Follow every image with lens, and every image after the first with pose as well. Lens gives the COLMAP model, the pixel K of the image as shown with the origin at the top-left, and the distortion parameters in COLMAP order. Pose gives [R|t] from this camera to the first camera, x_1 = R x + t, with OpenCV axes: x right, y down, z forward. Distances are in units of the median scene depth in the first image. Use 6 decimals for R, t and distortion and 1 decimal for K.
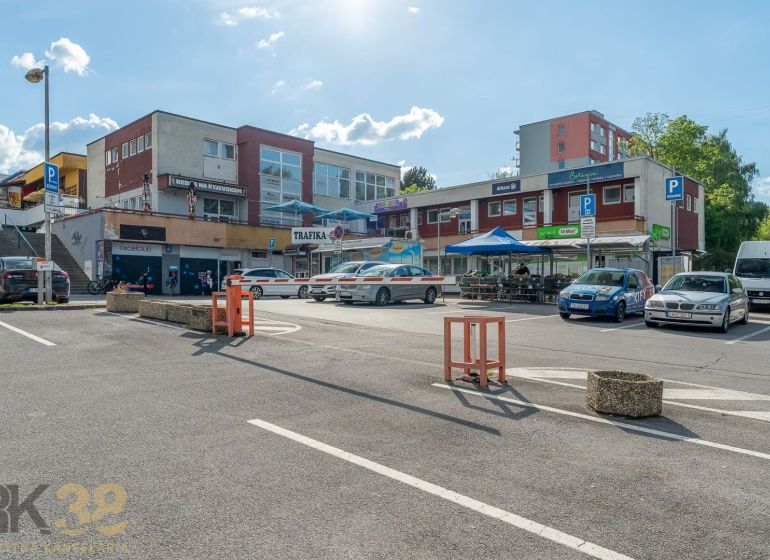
lens RADIAL K [[572.7, 0, 369.2], [0, 572.7, 288.0], [0, 0, 1]] dist [-0.007056, -0.000466]
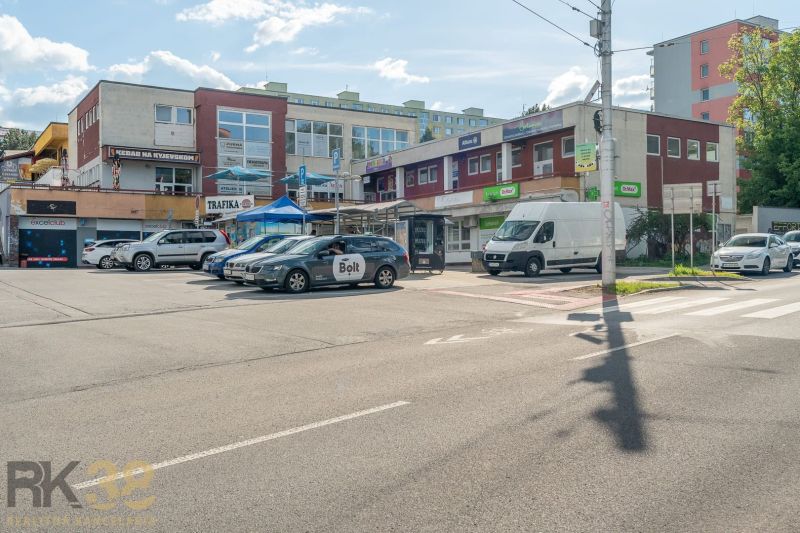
lens RADIAL K [[783.3, 0, 401.3], [0, 783.3, 257.1], [0, 0, 1]] dist [0.001006, 0.000000]
pose [[0.973058, -0.011777, -0.230258, 0.403109], [0.009232, 0.999884, -0.012126, 0.012193], [0.230374, 0.009674, 0.973054, -0.170306]]
